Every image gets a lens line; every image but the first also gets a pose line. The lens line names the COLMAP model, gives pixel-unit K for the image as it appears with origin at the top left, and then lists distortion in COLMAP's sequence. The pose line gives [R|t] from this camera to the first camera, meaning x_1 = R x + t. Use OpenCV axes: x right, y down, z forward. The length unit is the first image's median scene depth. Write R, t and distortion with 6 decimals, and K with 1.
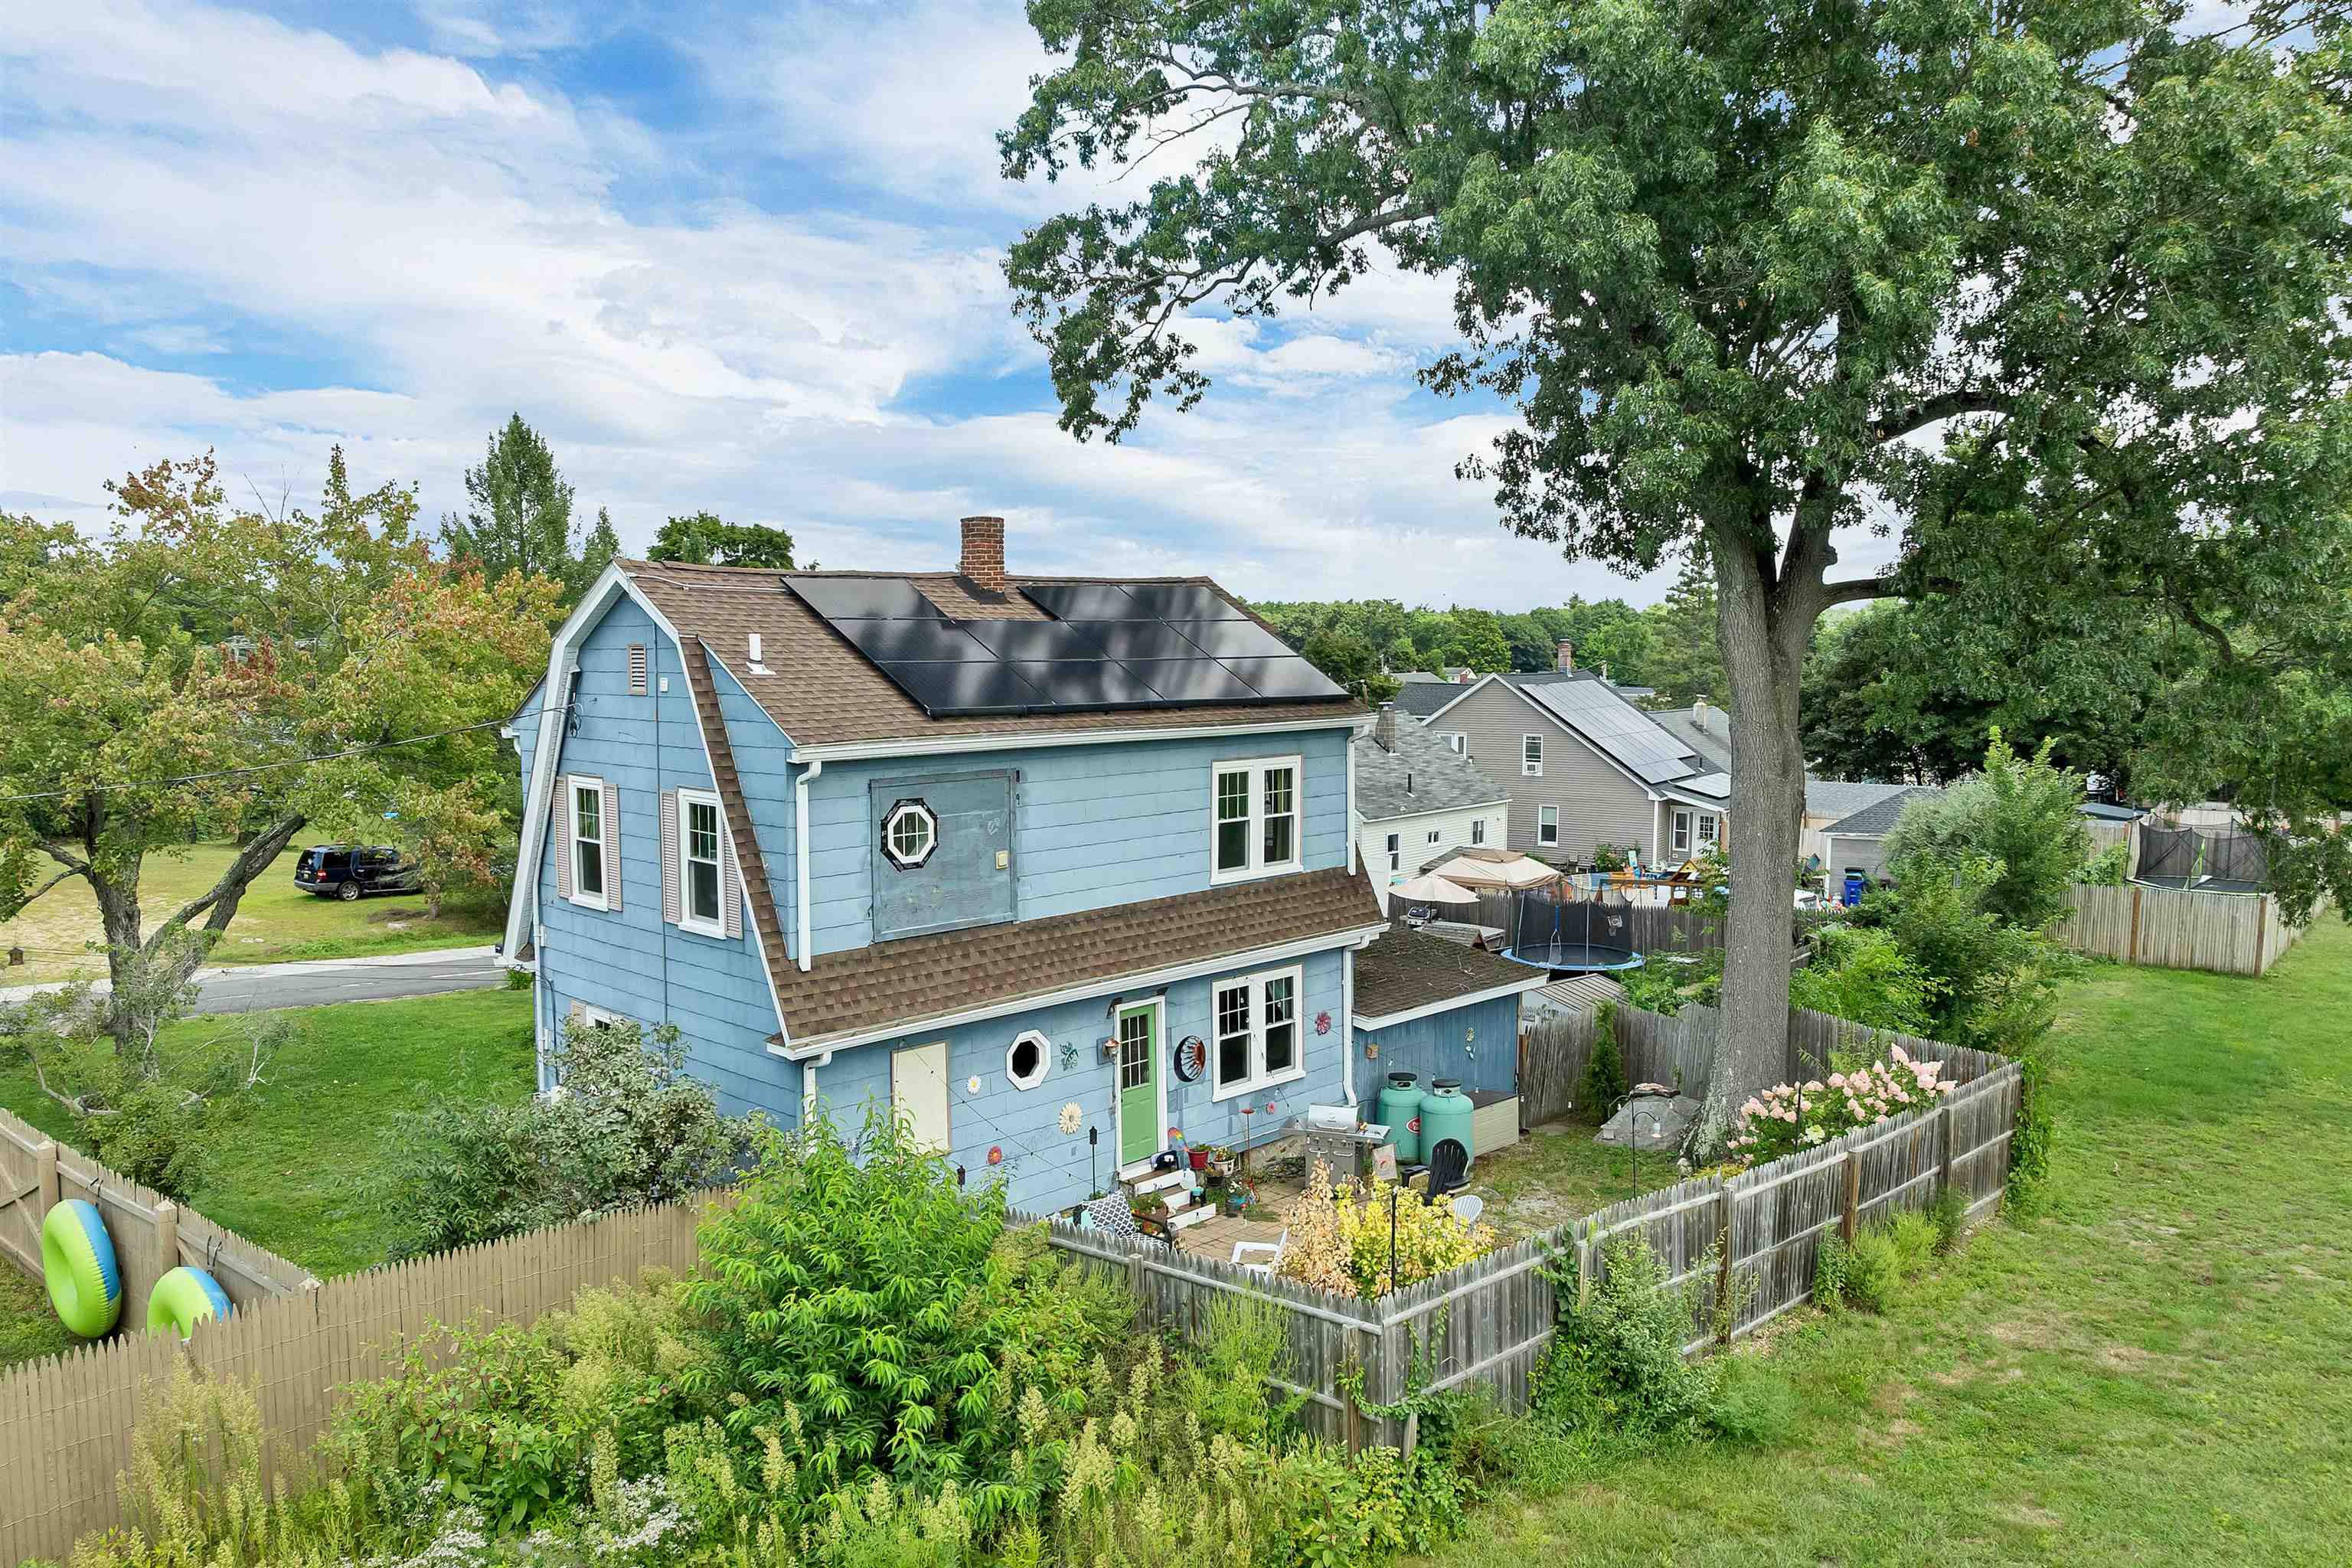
lens RADIAL K [[1699.8, 0, 1159.1], [0, 1699.8, 803.8], [0, 0, 1]] dist [-0.032703, -0.005522]
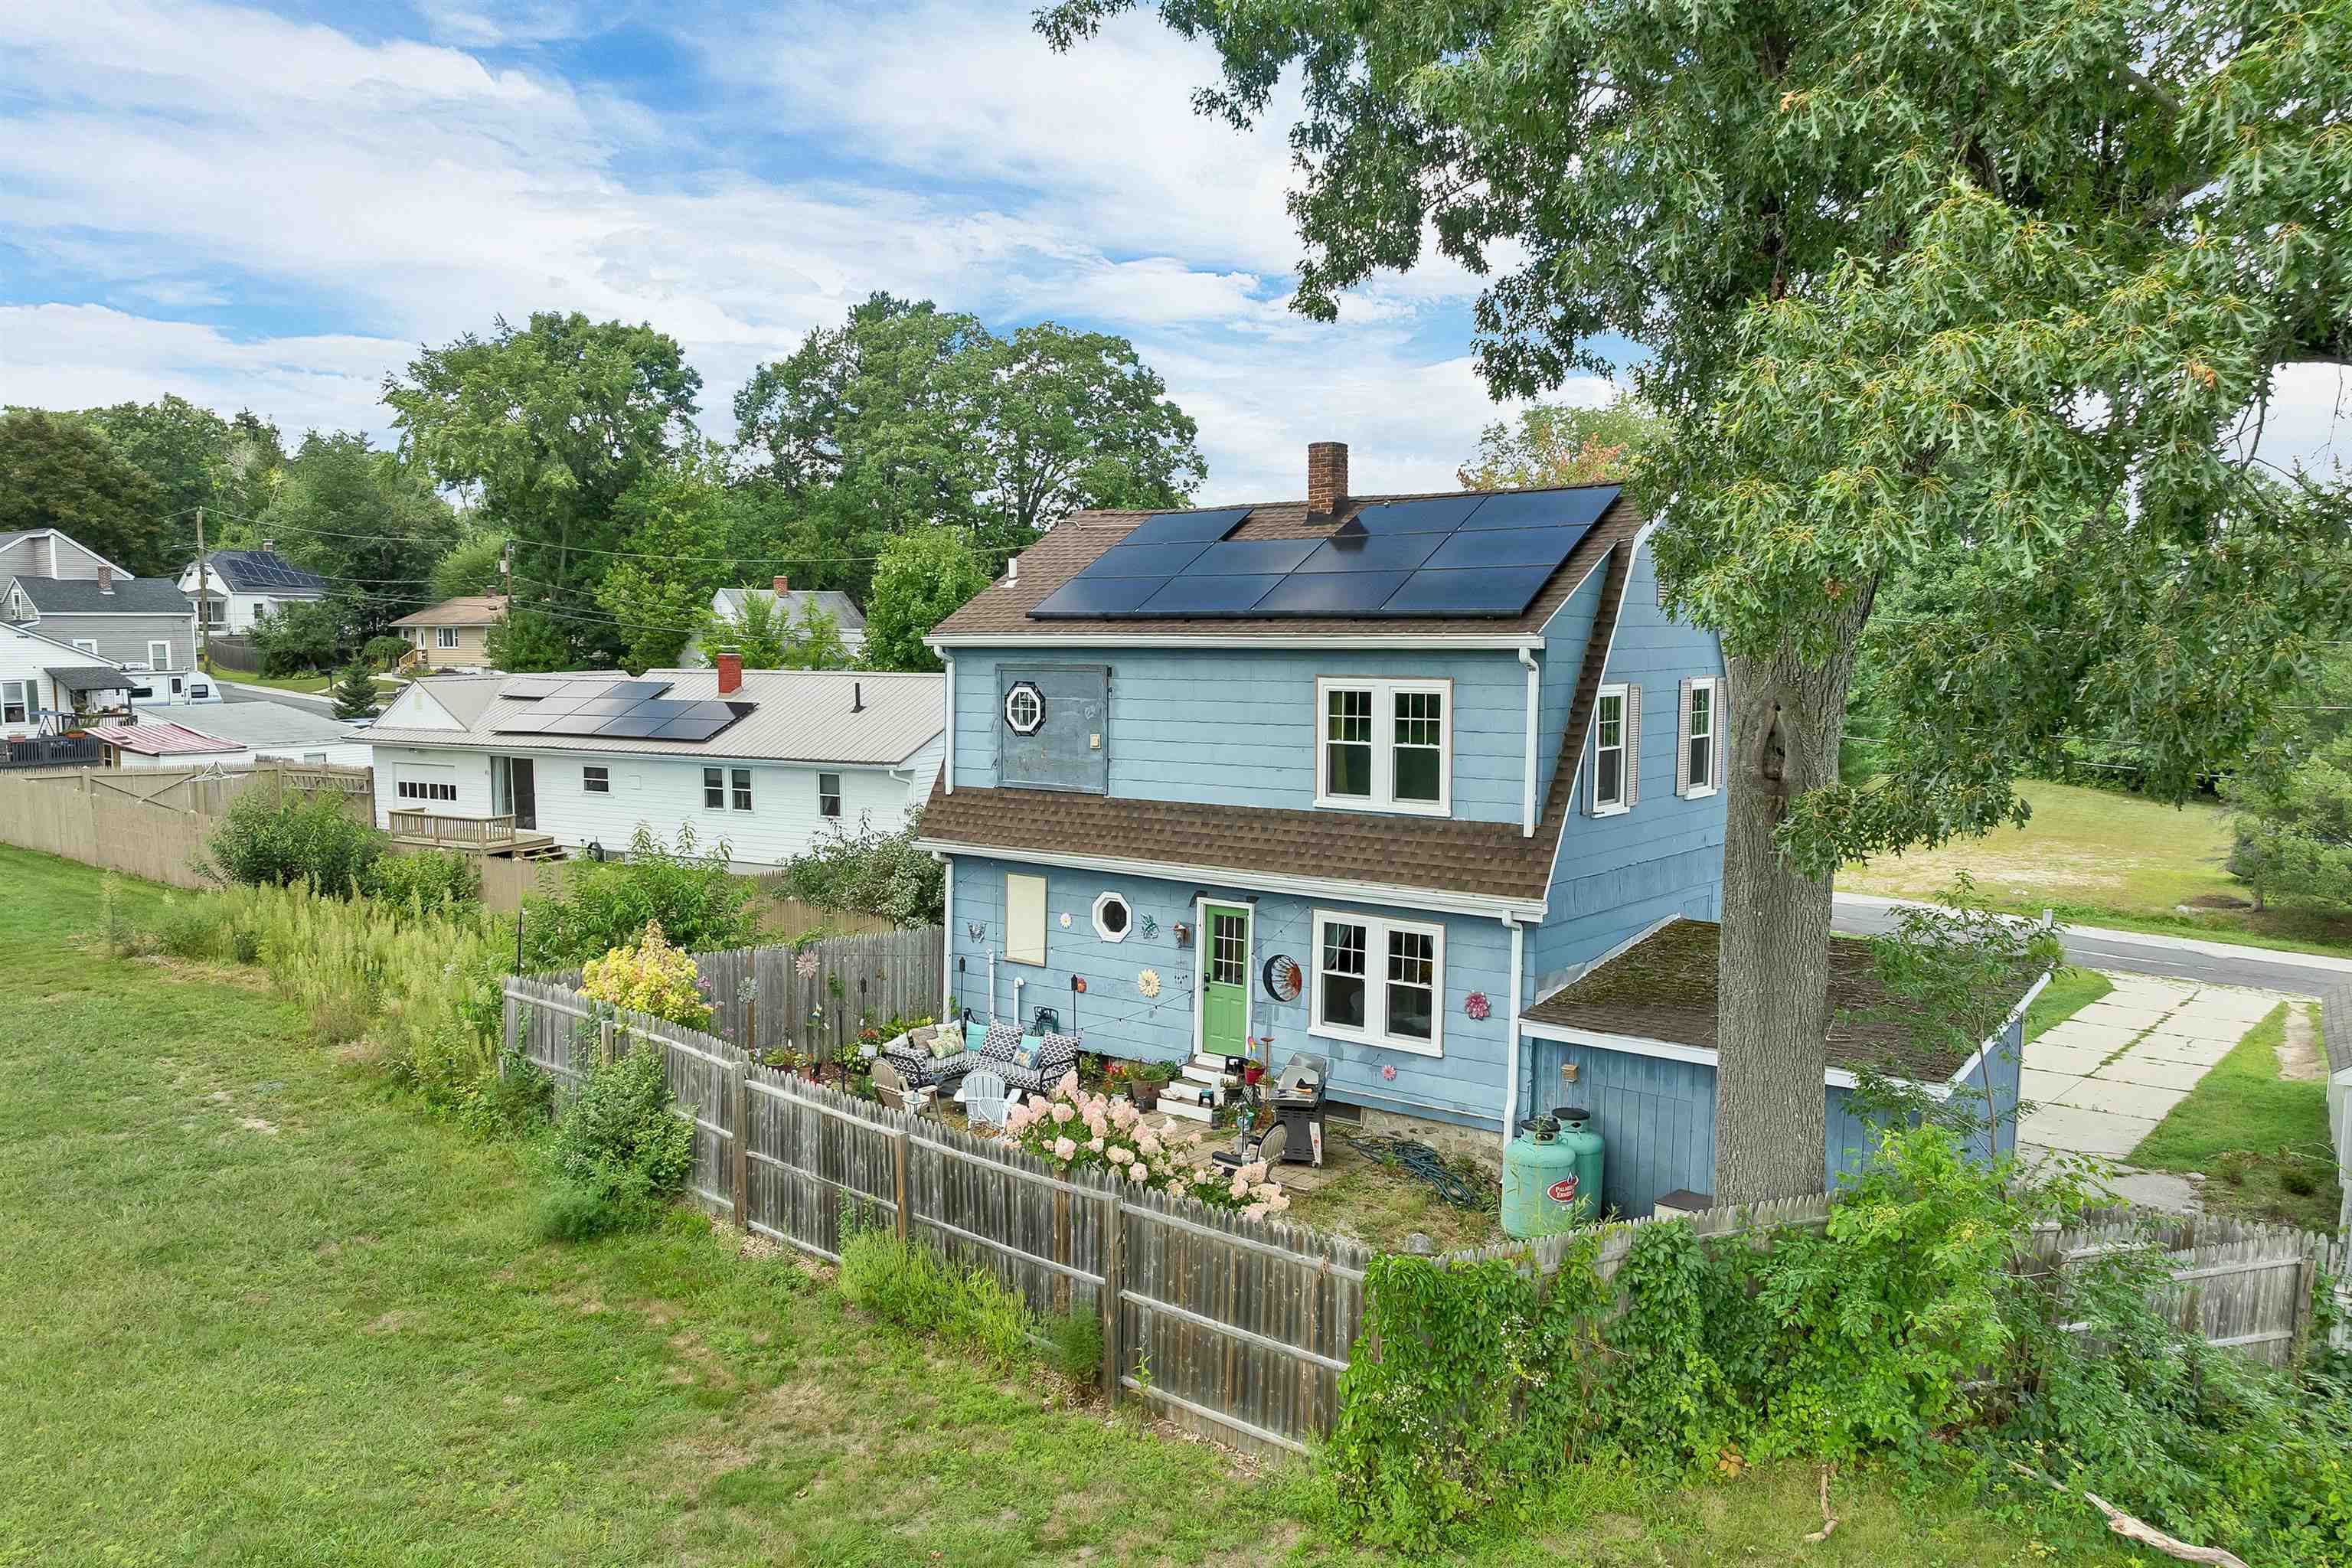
lens RADIAL K [[1699.8, 0, 1159.1], [0, 1699.8, 803.8], [0, 0, 1]] dist [-0.032703, -0.005522]
pose [[0.100436, 0.098620, -0.990044, 0.977527], [-0.097440, 0.991267, 0.088856, -0.030278], [0.990161, 0.087545, 0.109168, 0.816625]]
